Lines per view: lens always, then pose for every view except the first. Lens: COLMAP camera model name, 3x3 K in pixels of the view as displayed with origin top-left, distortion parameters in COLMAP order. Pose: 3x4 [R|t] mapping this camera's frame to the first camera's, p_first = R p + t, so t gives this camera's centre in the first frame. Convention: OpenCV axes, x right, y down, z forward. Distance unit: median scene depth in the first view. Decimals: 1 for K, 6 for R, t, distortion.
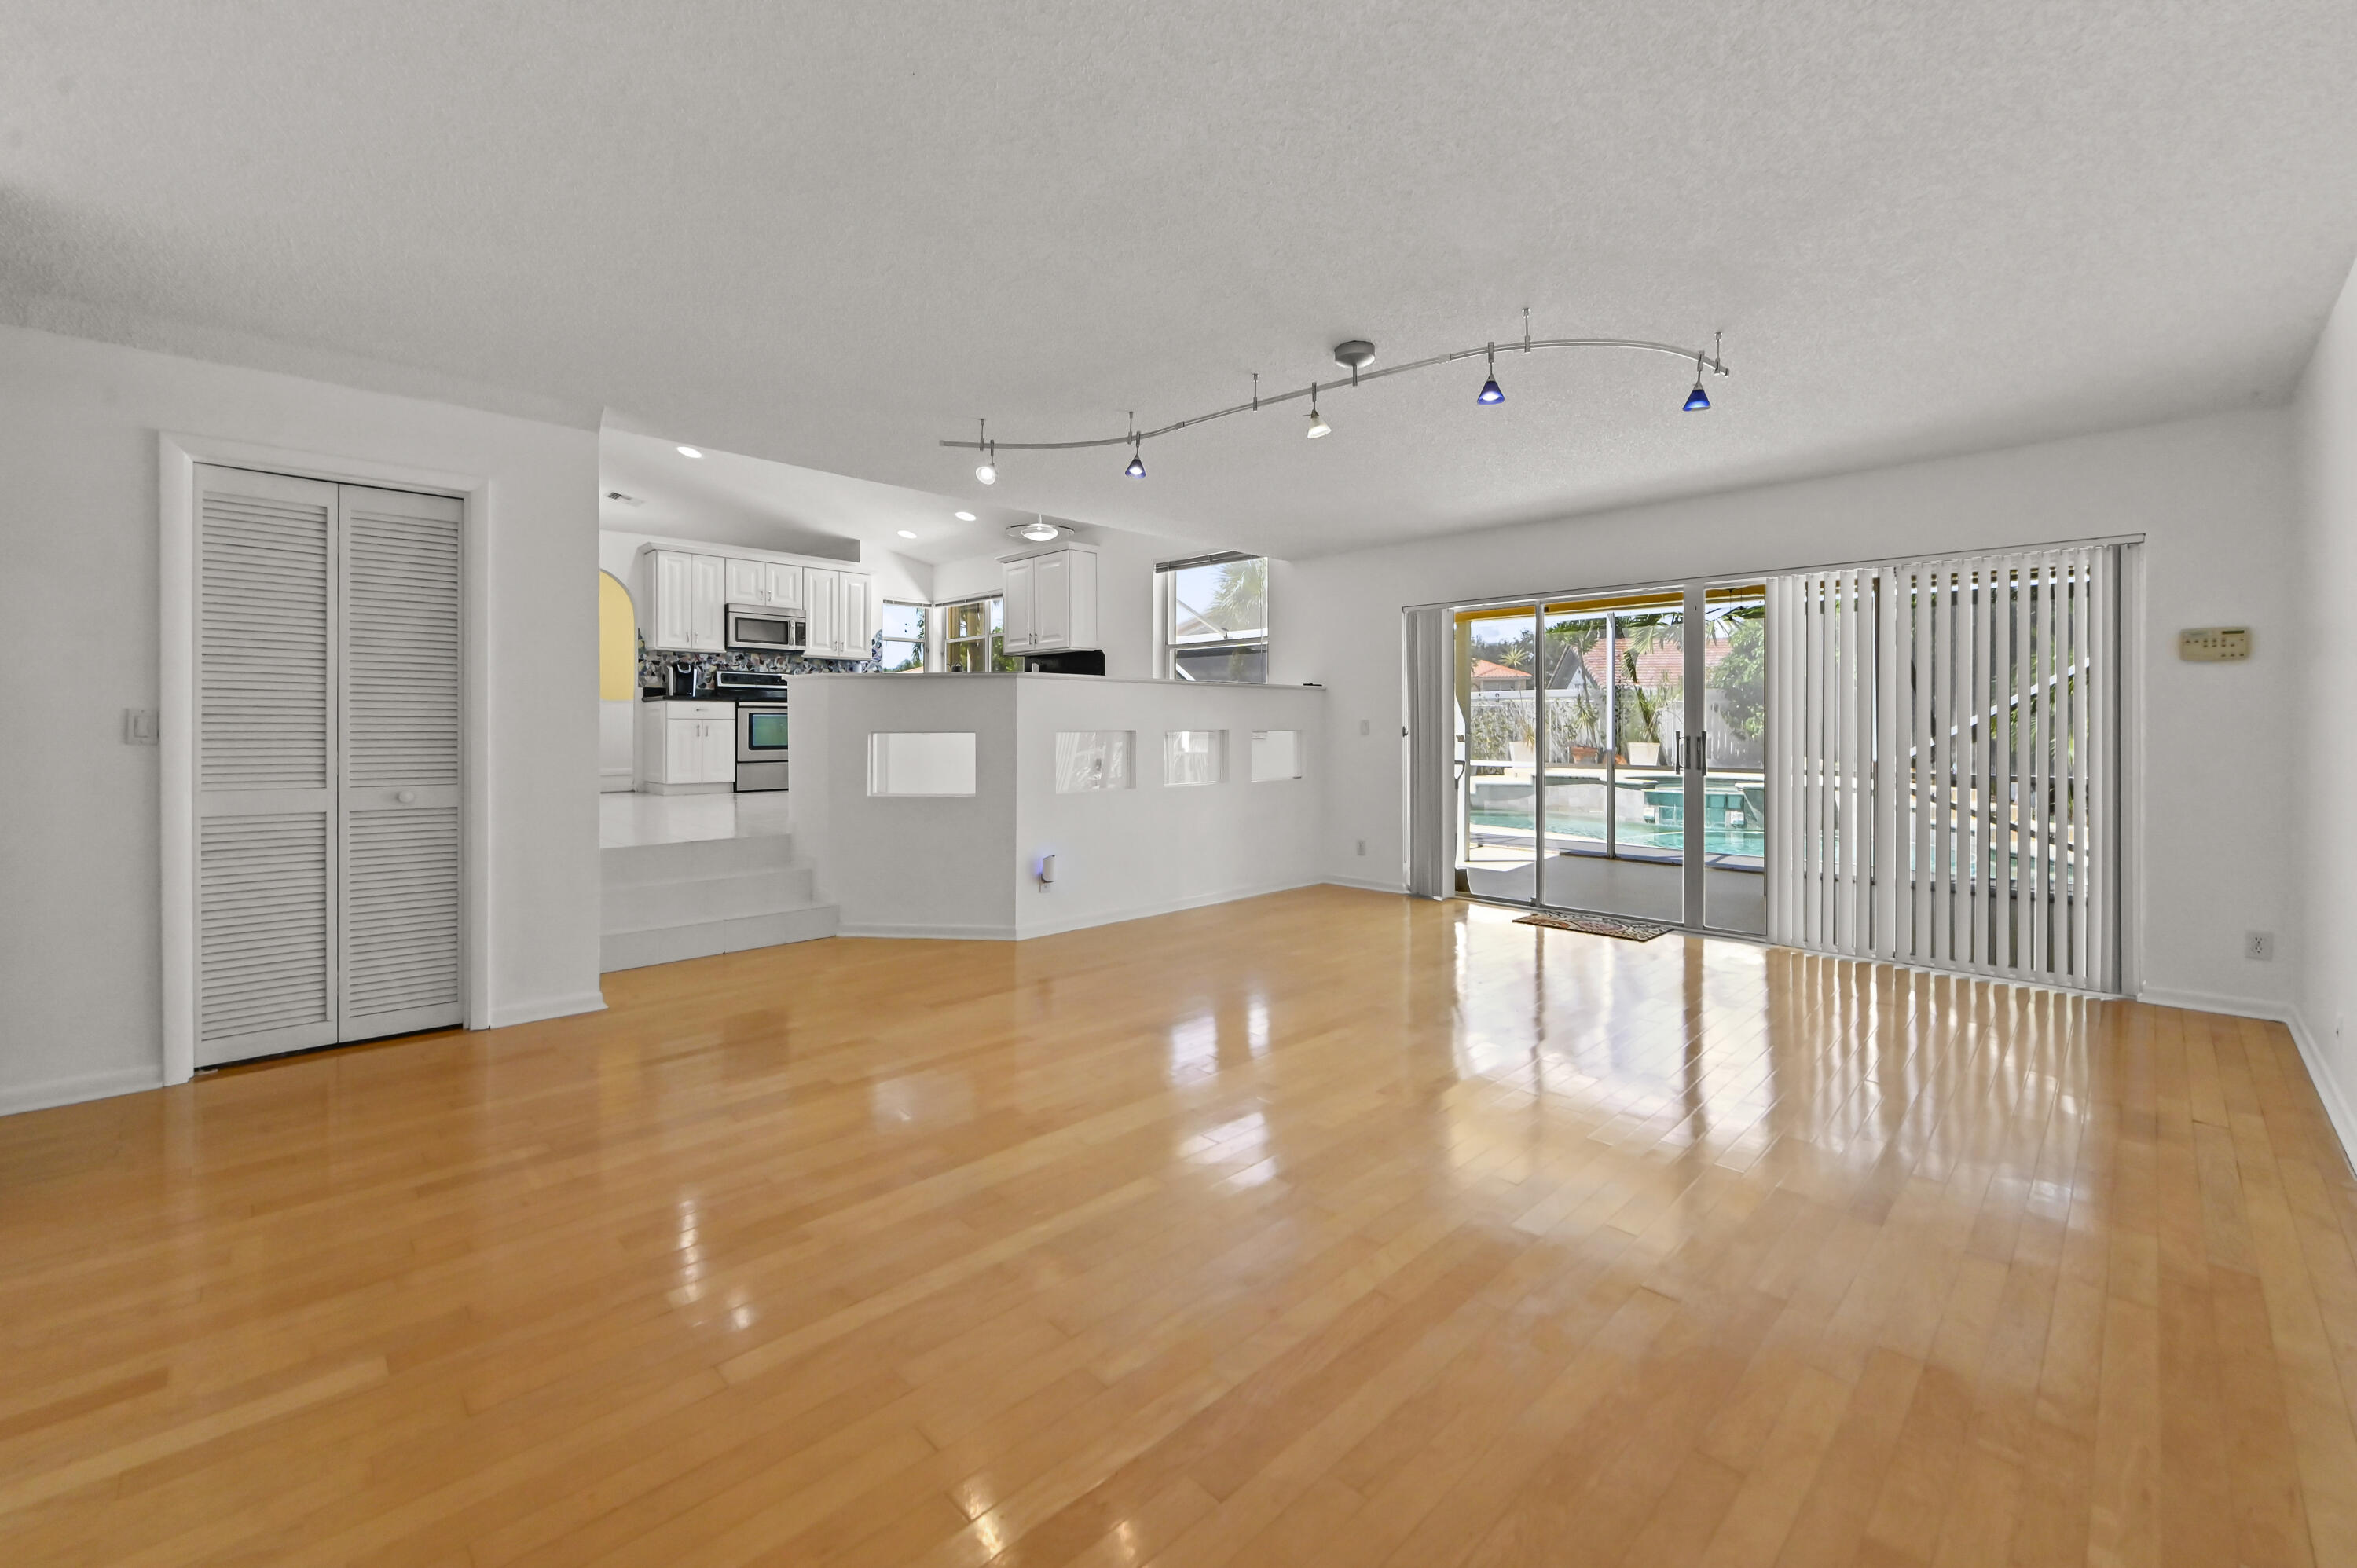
lens RADIAL K [[945.0, 0, 1184.8], [0, 945.0, 726.5], [0, 0, 1]] dist [-0.008174, 0.000064]
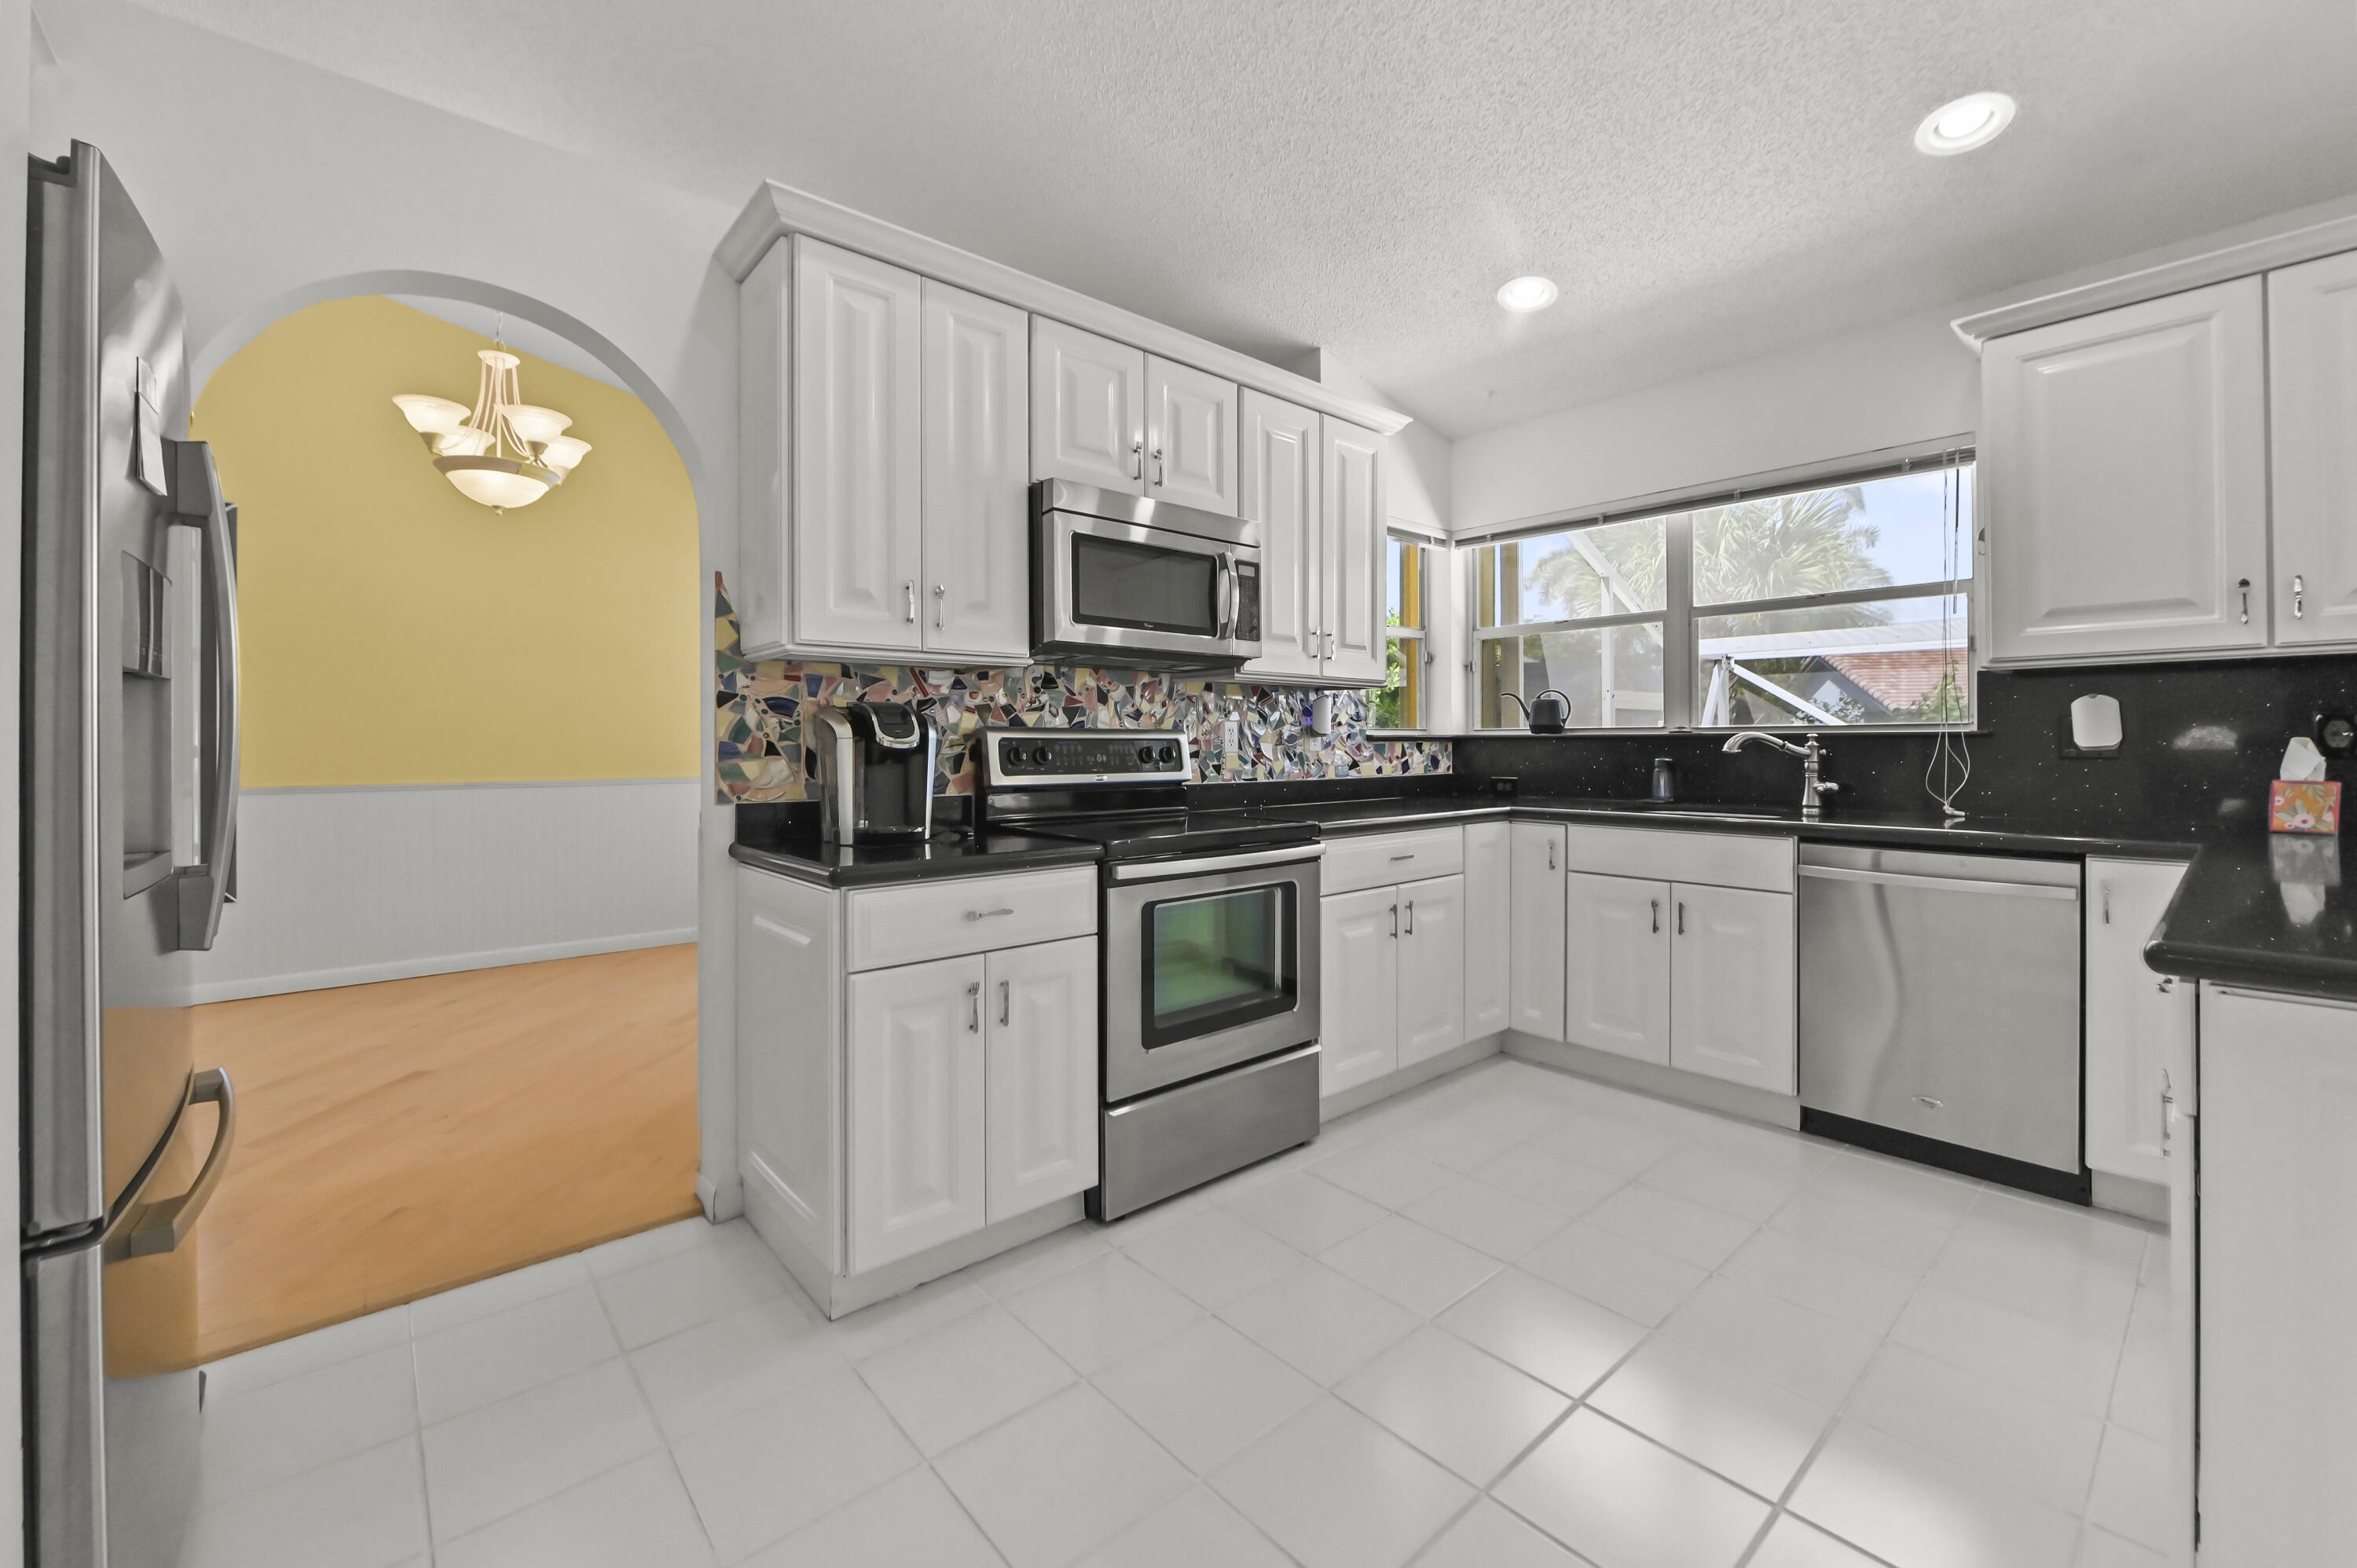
lens RADIAL K [[945.0, 0, 1180.8], [0, 945.0, 738.2], [0, 0, 1]] dist [-0.008174, 0.000064]
pose [[0.998098, -0.004575, -0.061481, -0.435085], [0.004214, 0.999973, -0.006002, -0.056647], [0.061507, 0.005731, 0.998090, 0.746738]]
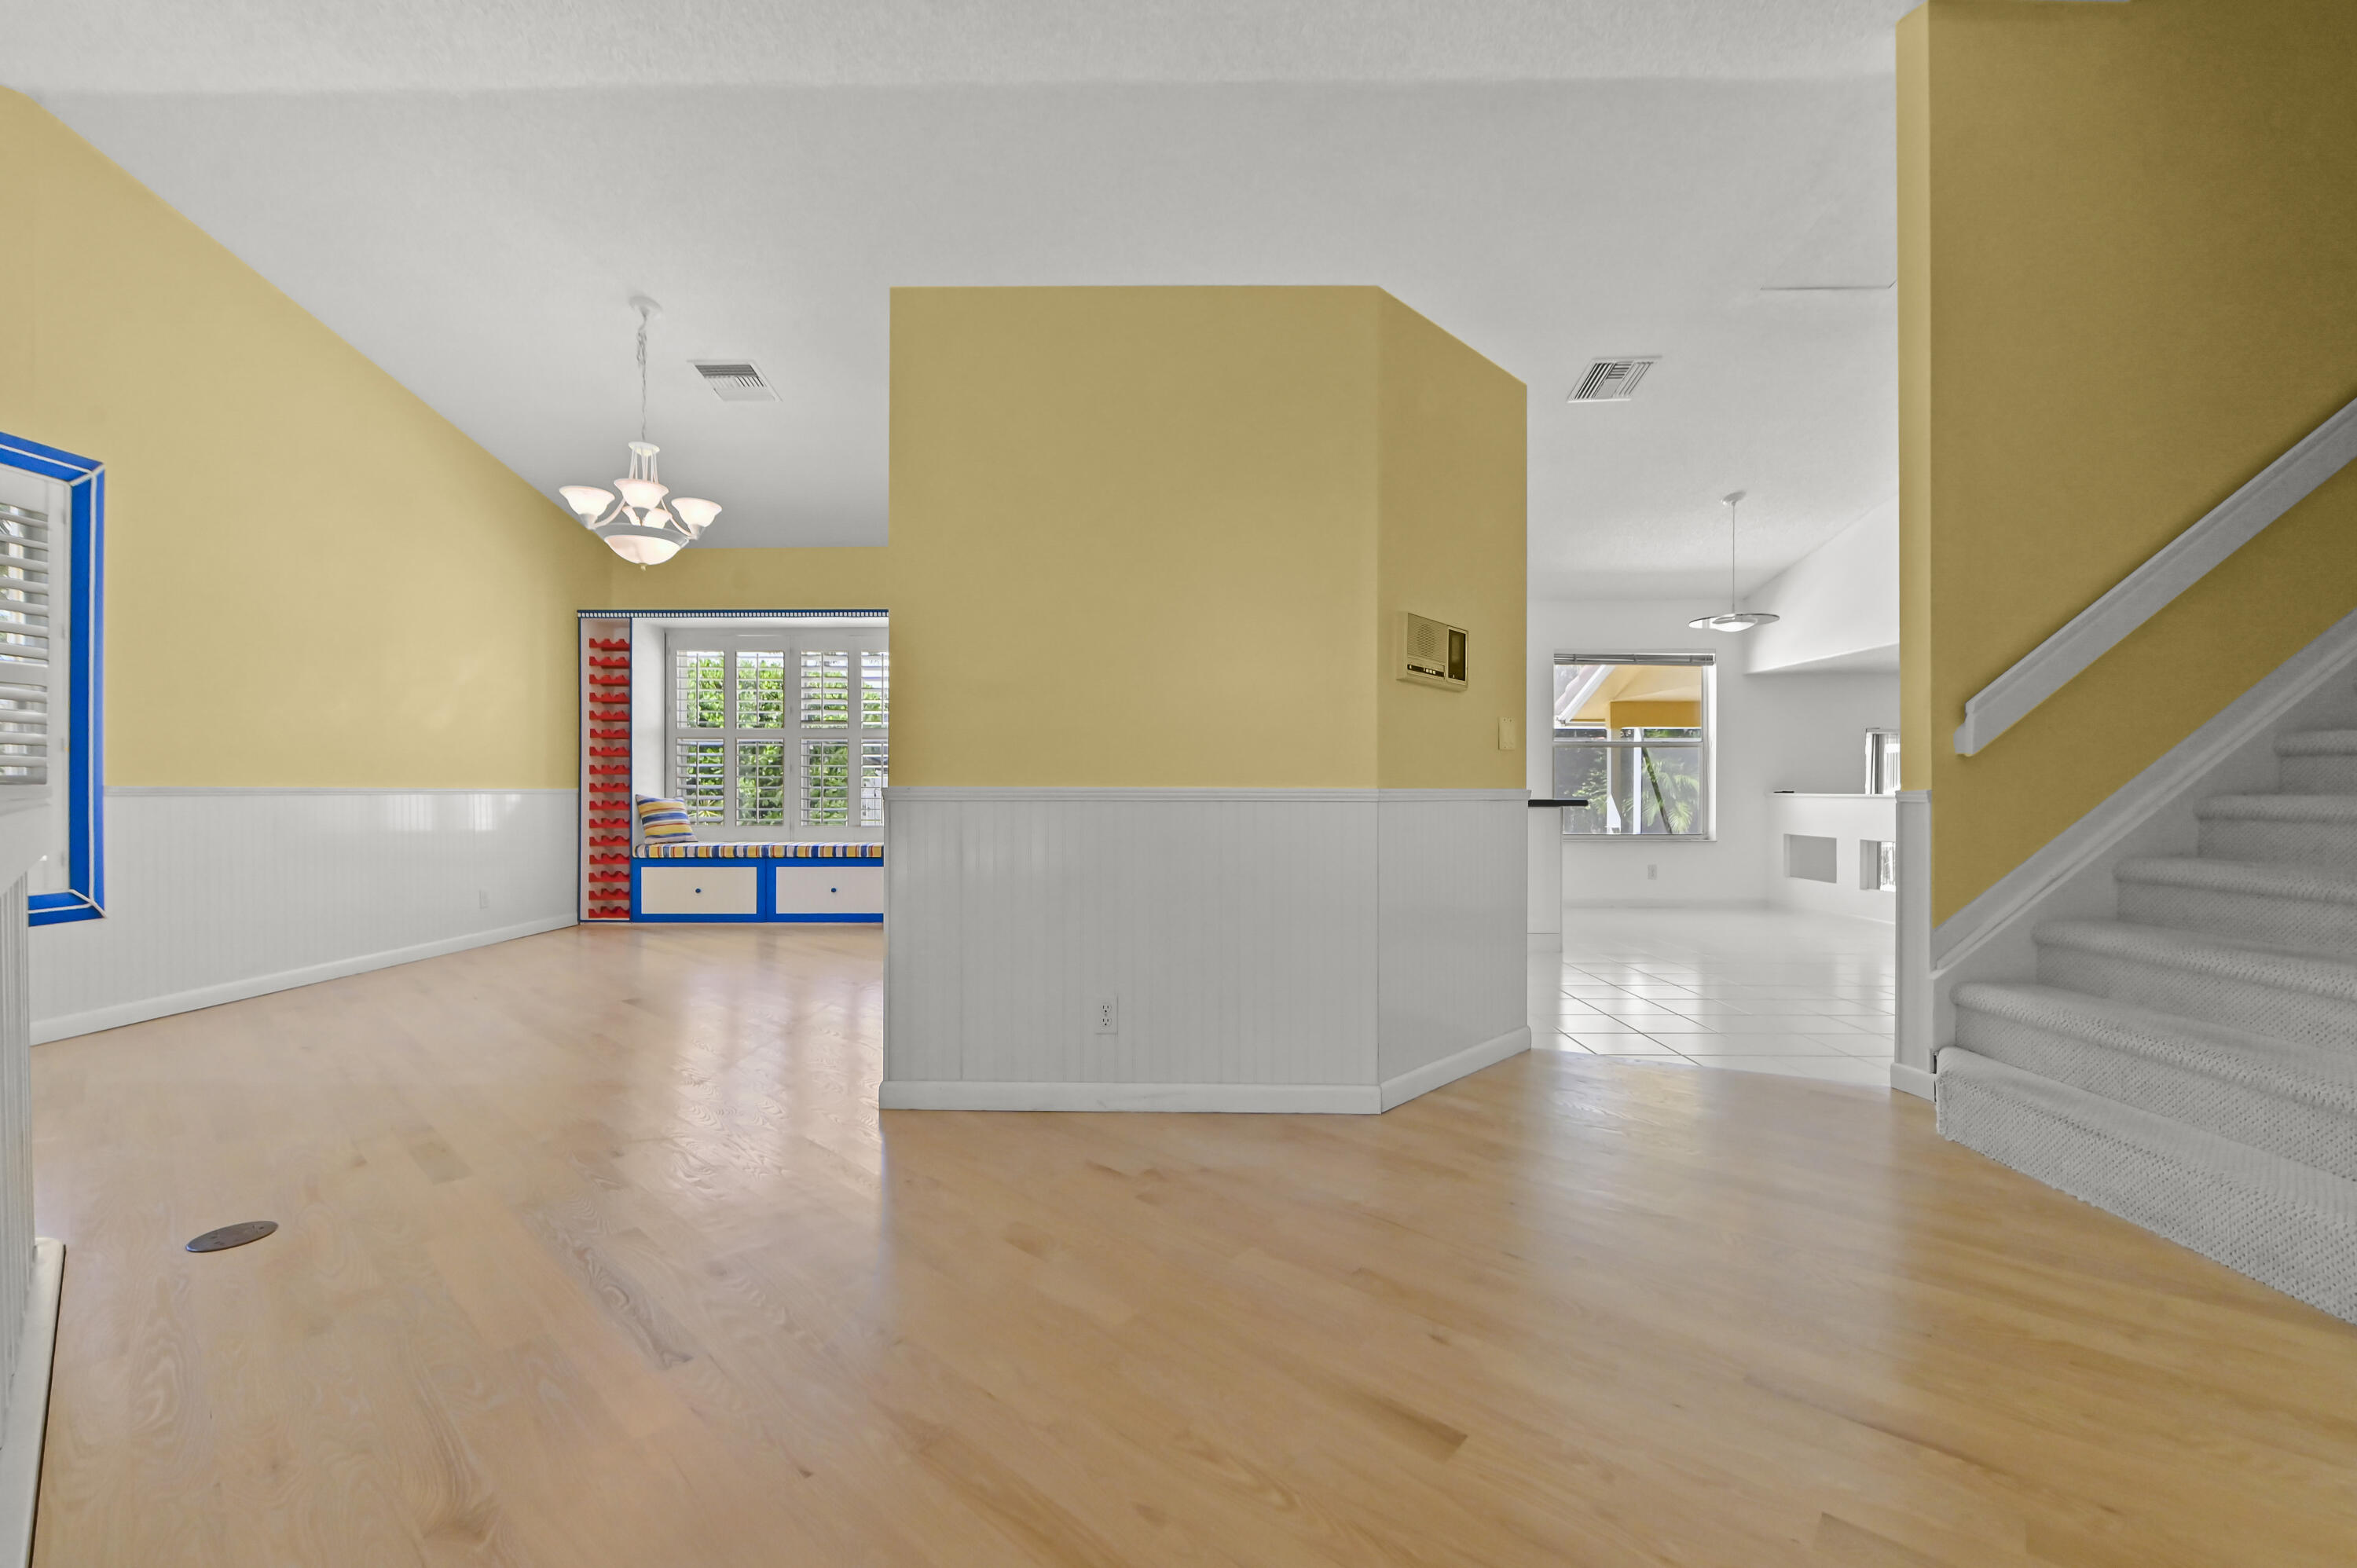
lens RADIAL K [[945.0, 0, 1163.6], [0, 945.0, 792.5], [0, 0, 1]] dist [-0.008174, 0.000064]
pose [[0.714697, -0.002898, 0.699428, -0.882272], [-0.000079, 0.999991, 0.004224, -0.037981], [-0.699434, -0.003075, 0.714691, 0.568008]]
